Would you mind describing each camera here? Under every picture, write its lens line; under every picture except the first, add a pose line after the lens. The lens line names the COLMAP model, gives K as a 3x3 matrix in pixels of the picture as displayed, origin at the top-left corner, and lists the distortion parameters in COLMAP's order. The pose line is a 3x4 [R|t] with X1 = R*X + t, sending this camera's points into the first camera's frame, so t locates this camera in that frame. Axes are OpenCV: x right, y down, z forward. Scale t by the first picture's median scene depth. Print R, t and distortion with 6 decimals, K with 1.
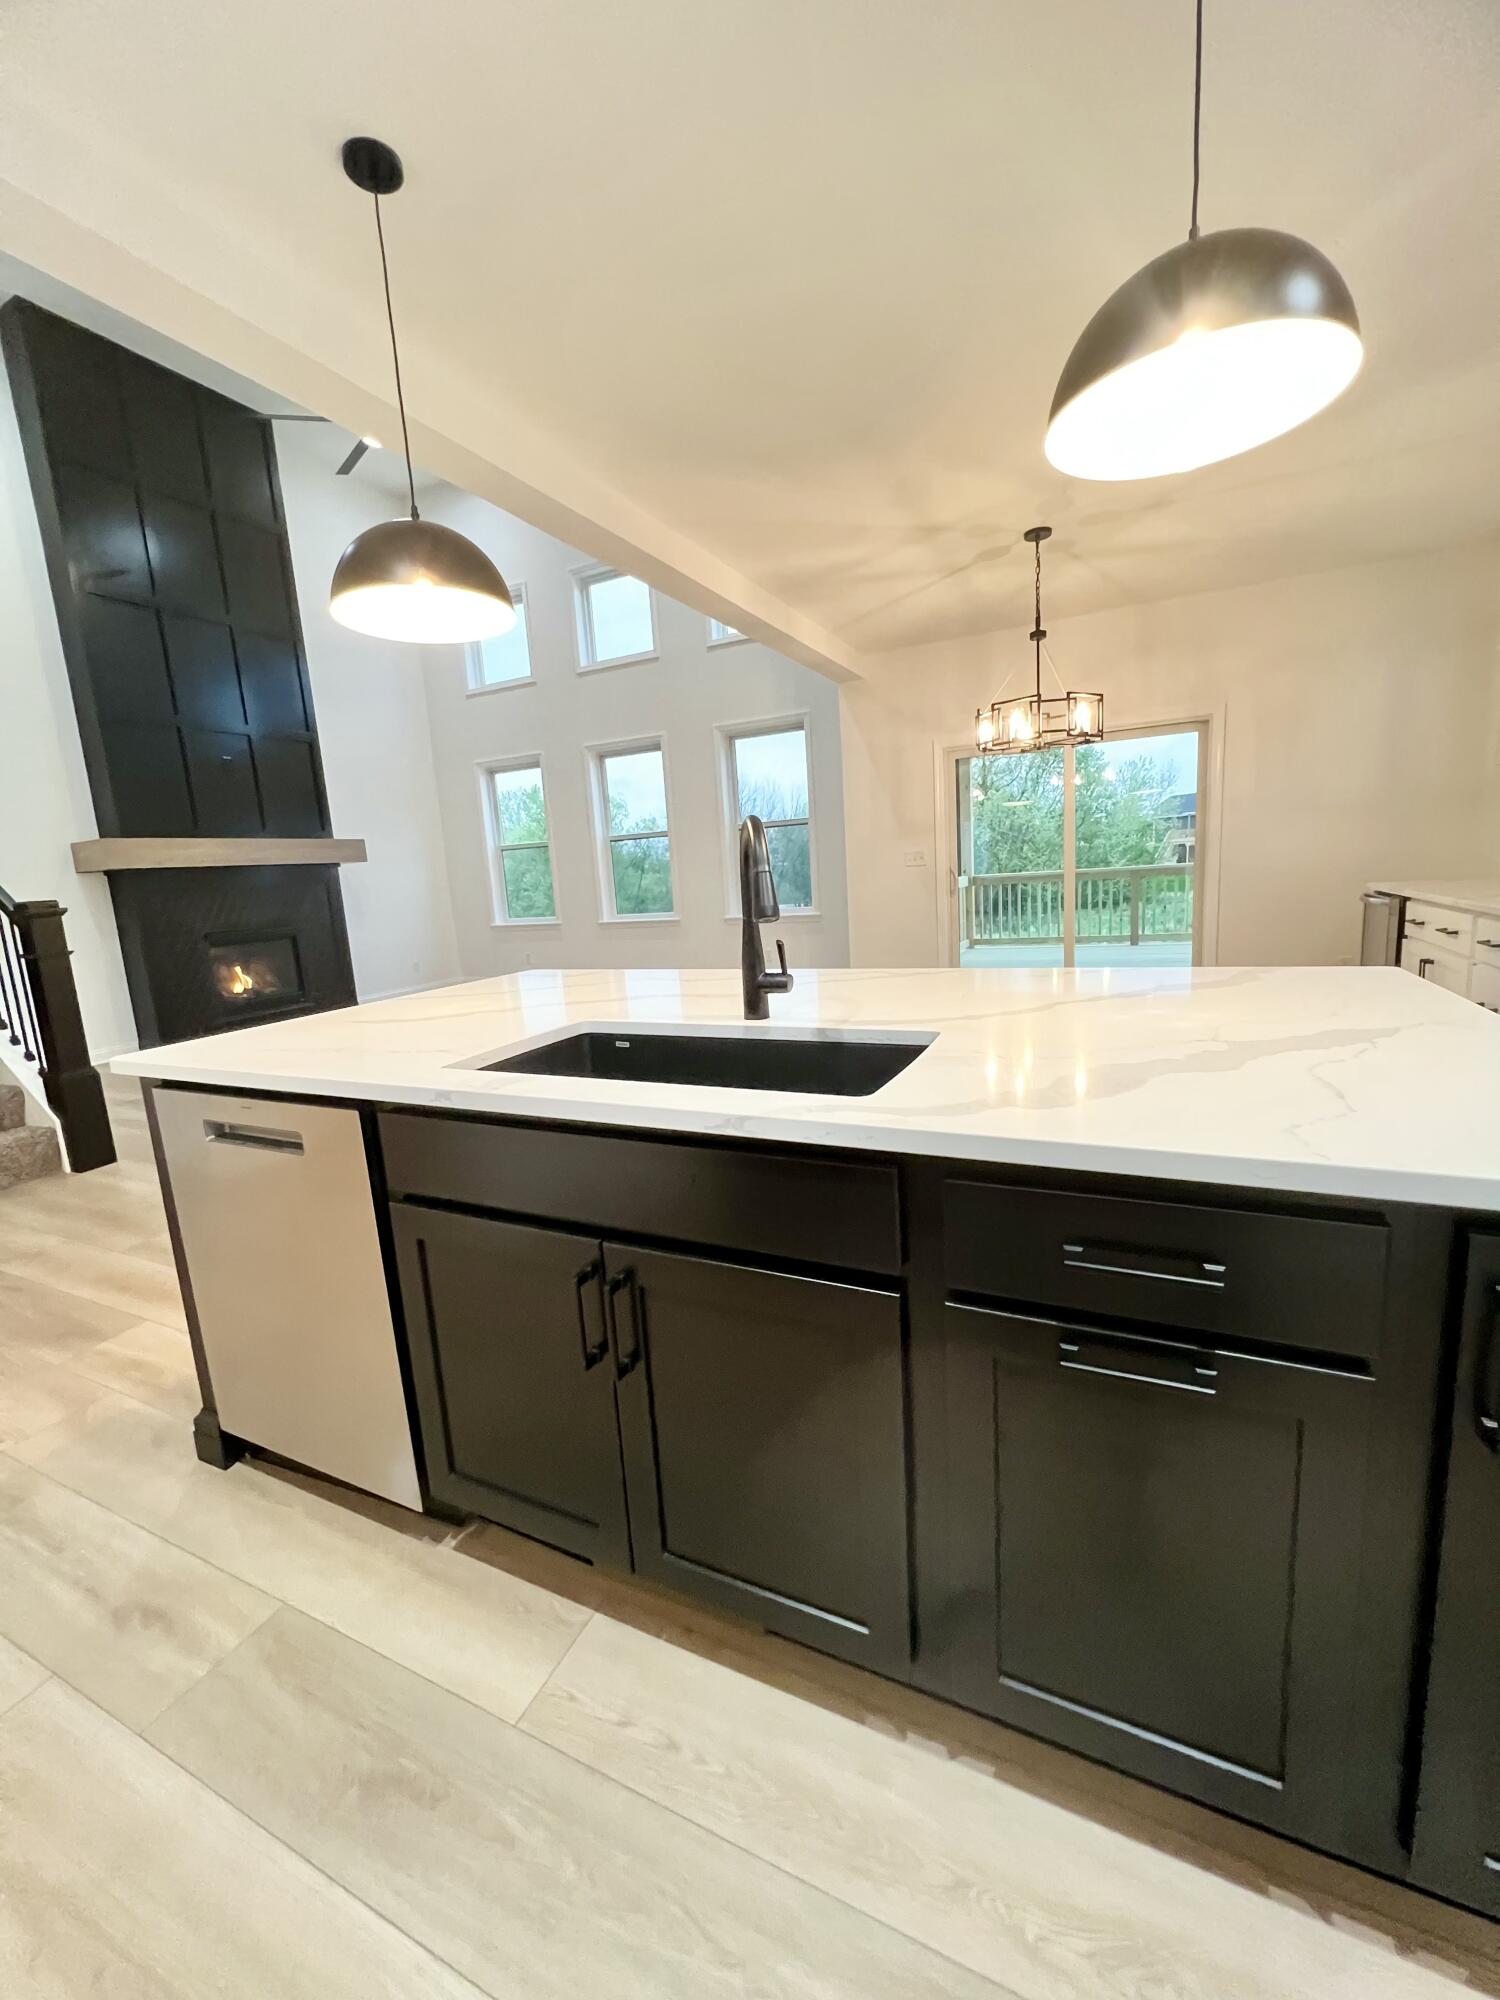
lens RADIAL K [[799.3, 0, 745.6], [0, 799.3, 1001.3], [0, 0, 1]] dist [-0.000008, 0.000037]
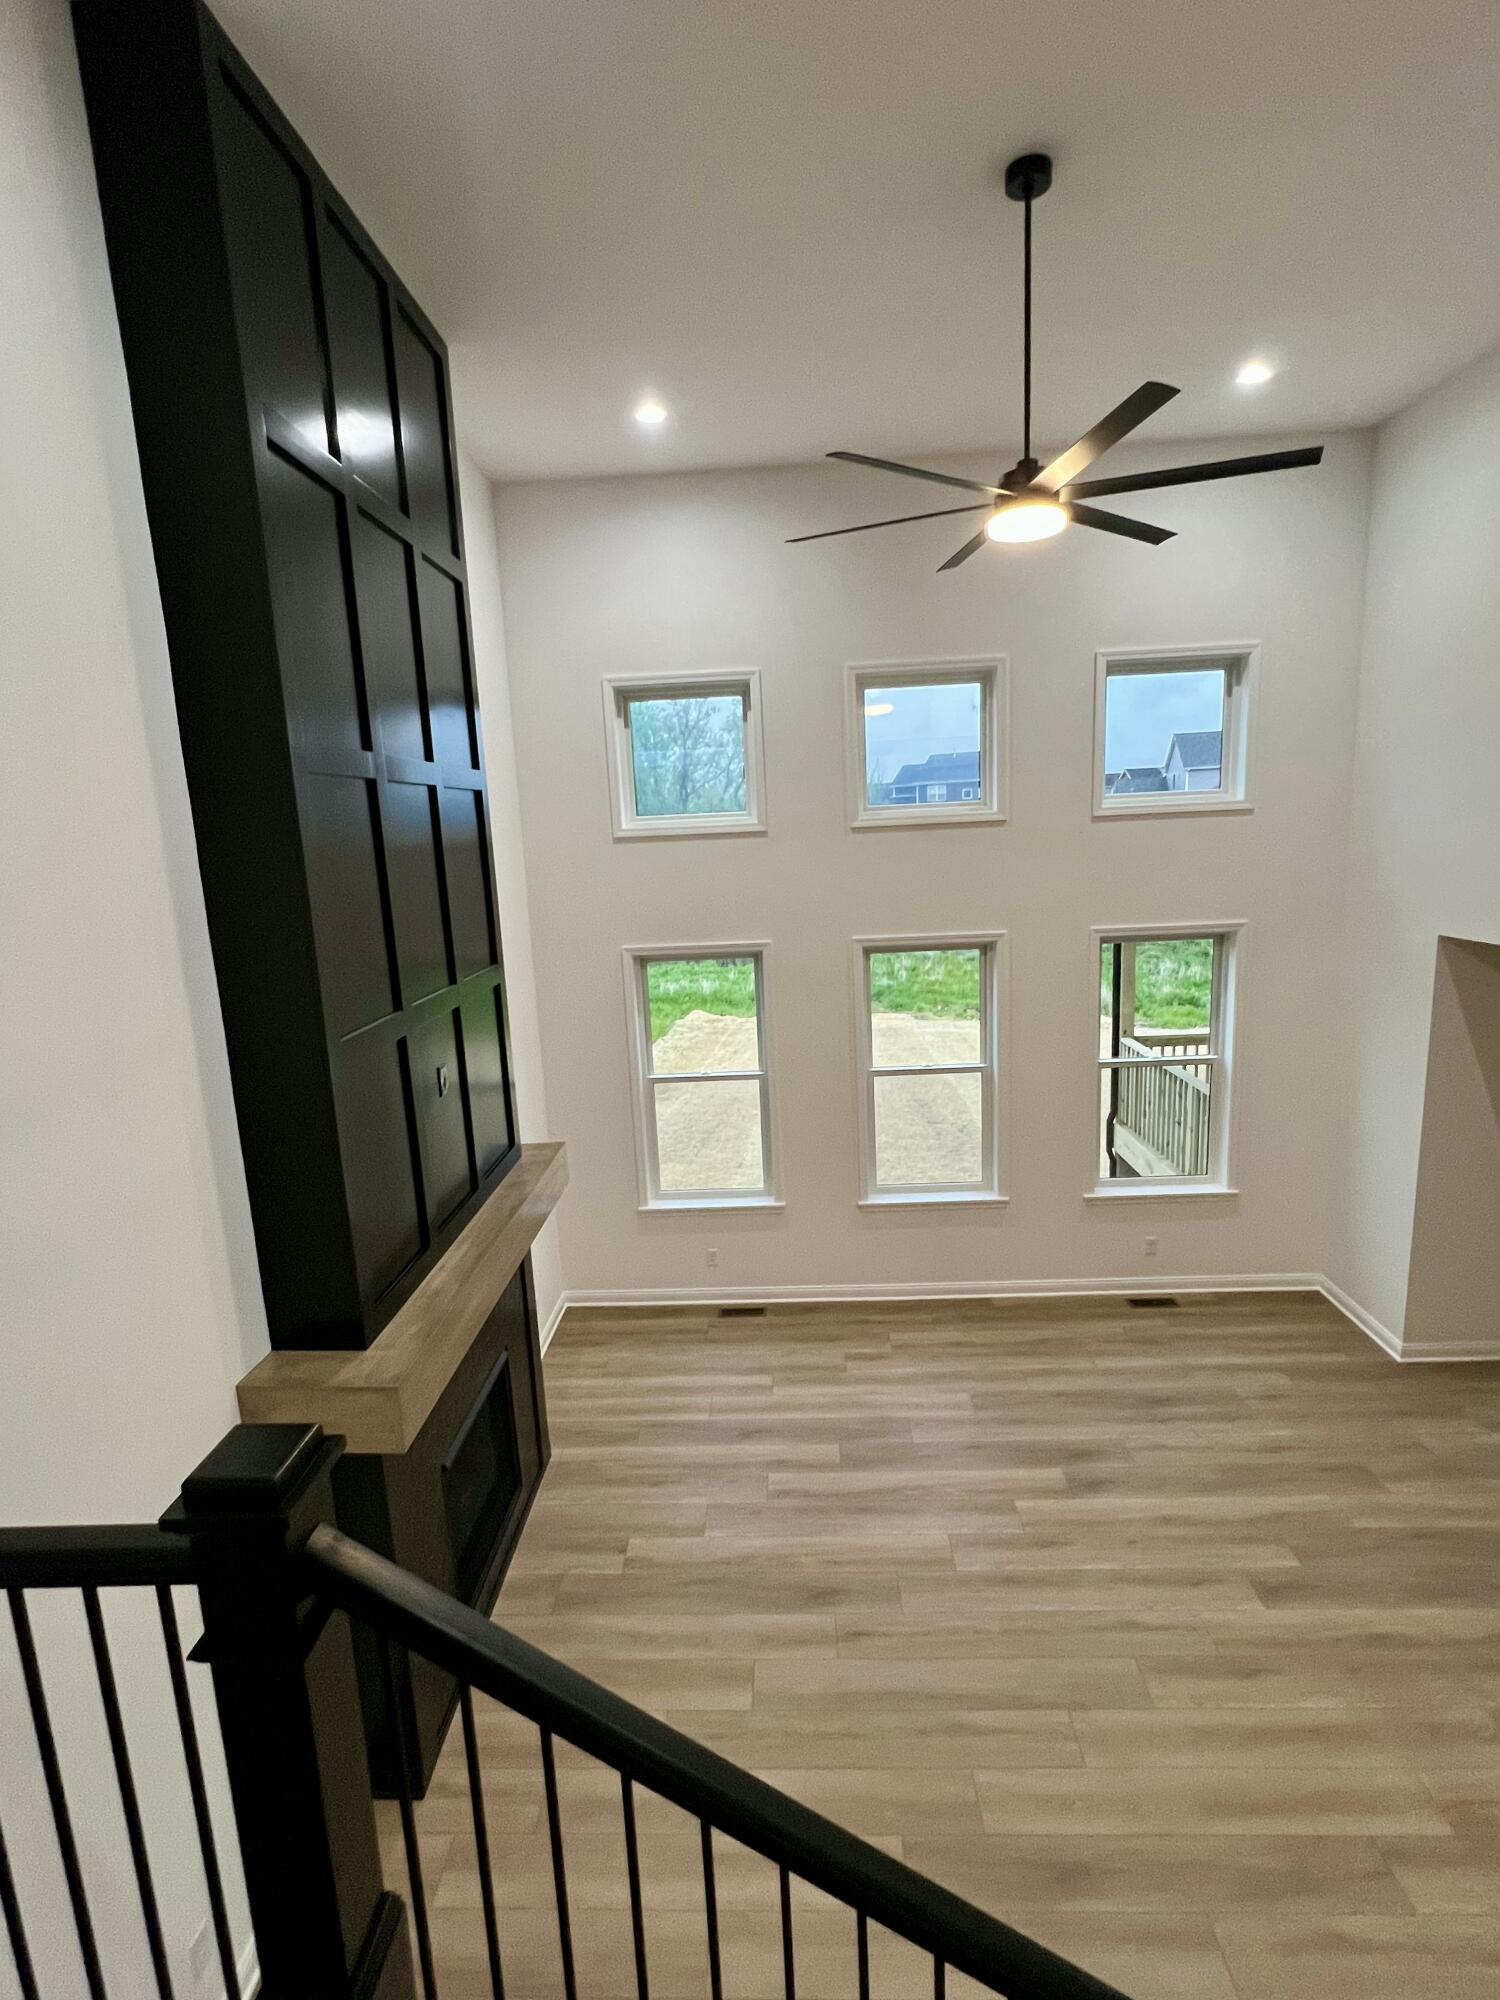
lens RADIAL K [[964.4, 0, 743.8], [0, 964.4, 1006.4], [0, 0, 1]] dist [0.004085, 0.001002]
pose [[0.918627, -0.052551, 0.391616, -0.631417], [0.054617, 0.998490, 0.005869, -0.299179], [-0.391333, 0.015997, 0.920110, 0.366077]]
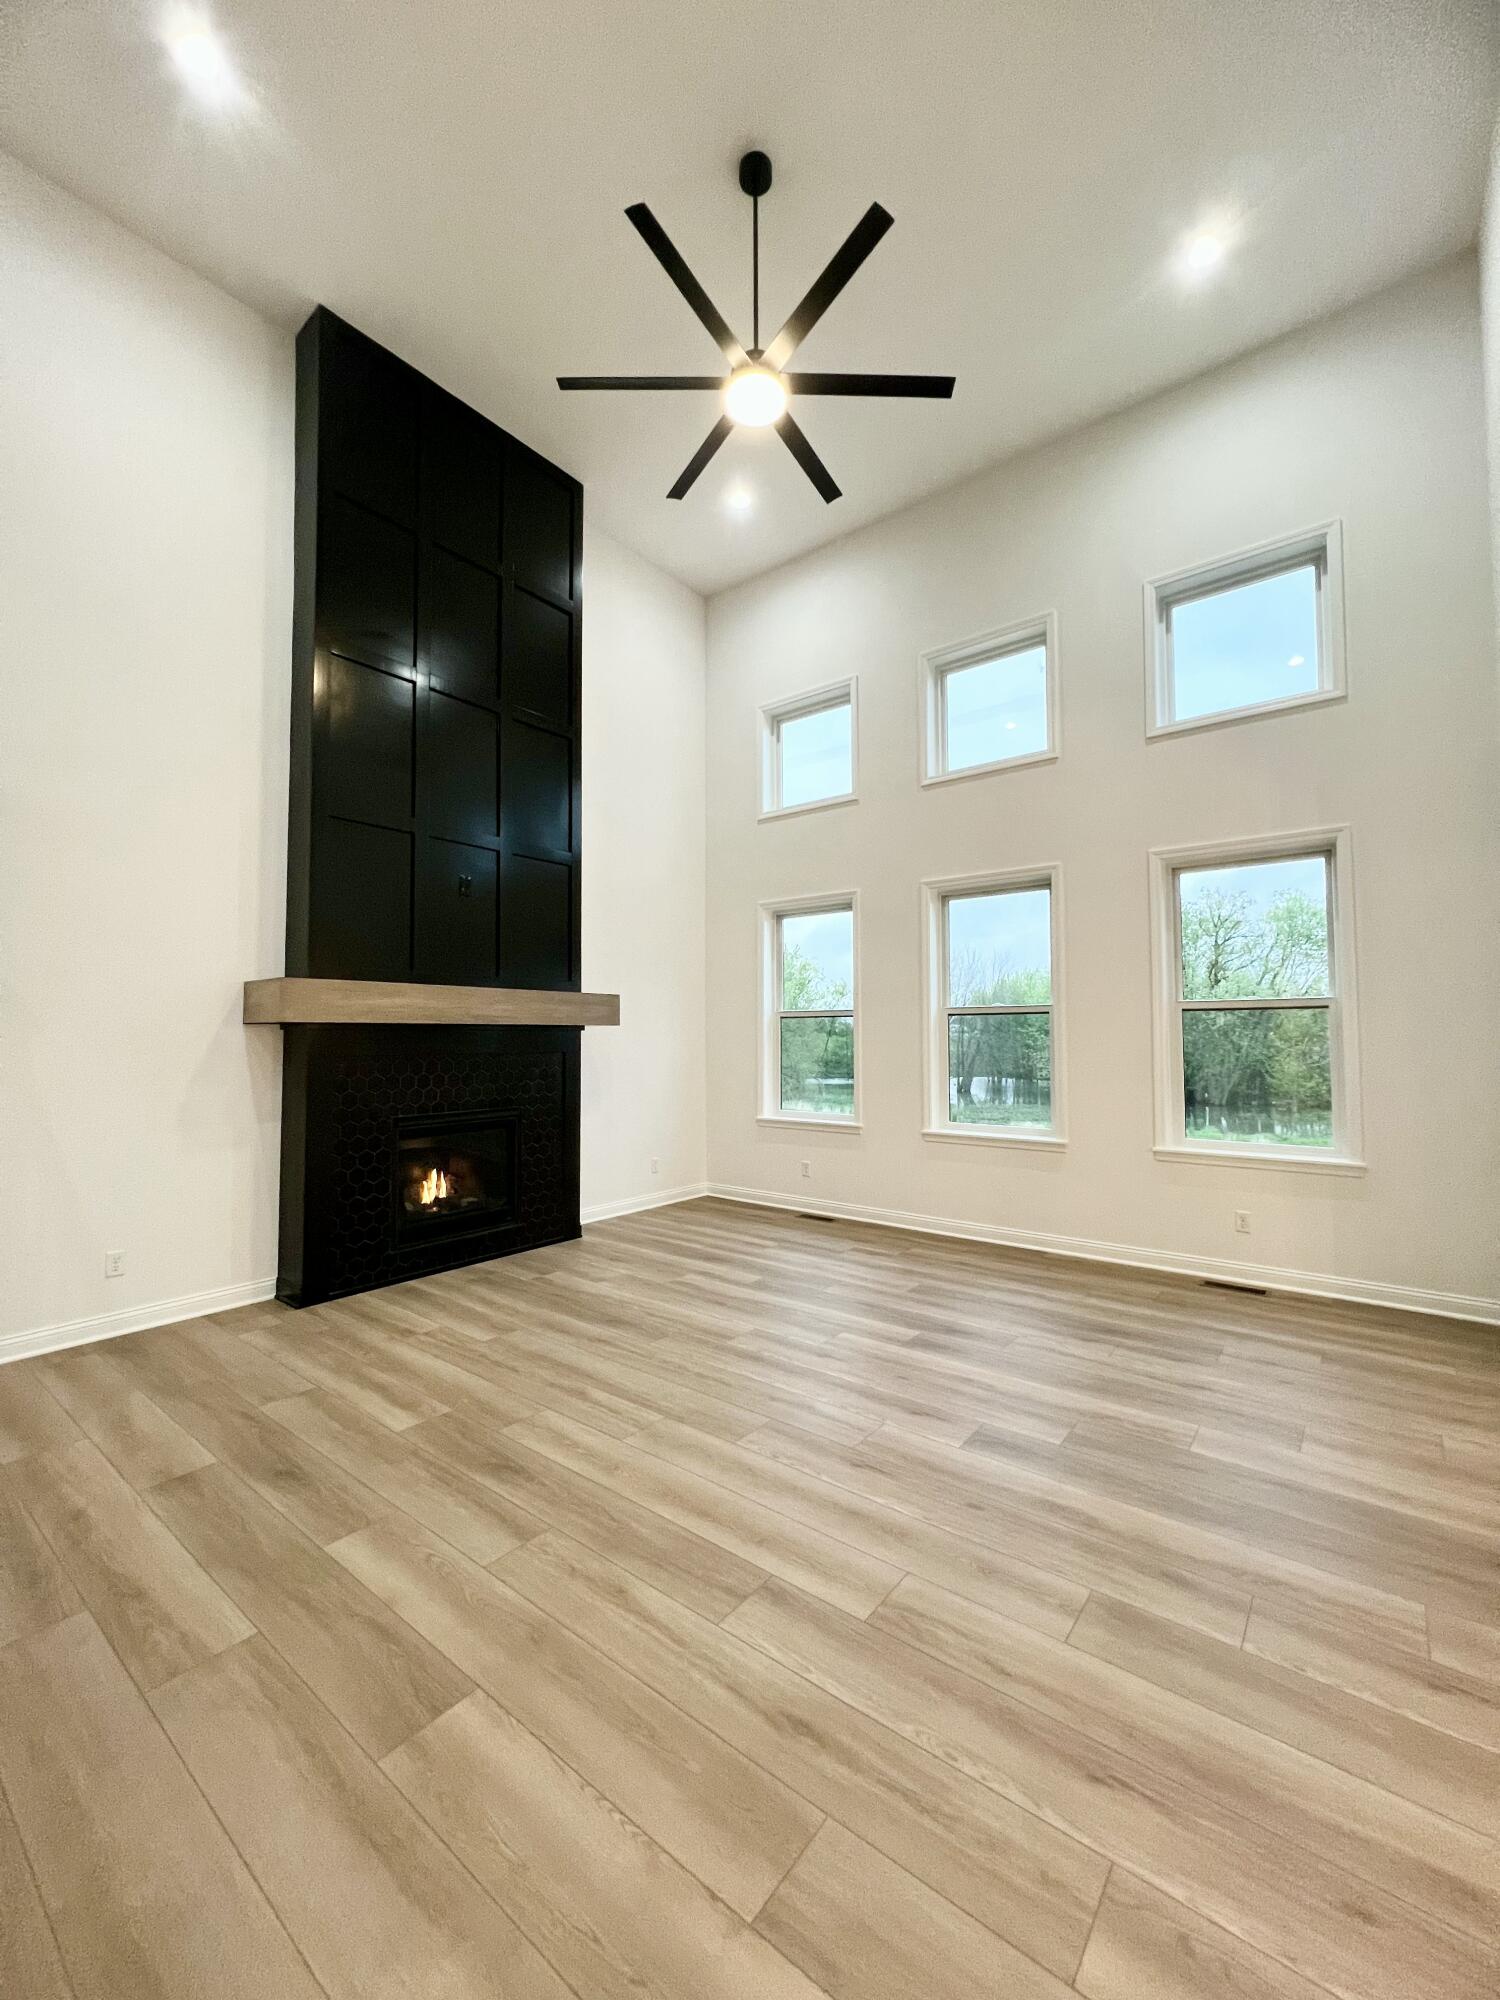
lens RADIAL K [[795.5, 0, 745.6], [0, 795.5, 1001.9], [0, 0, 1]] dist [0.000819, -0.000053]
pose [[0.973238, 0.052900, -0.223630, -0.208598], [-0.096444, 0.977318, -0.188539, -0.073498], [0.208584, 0.205061, 0.956265, 0.342575]]
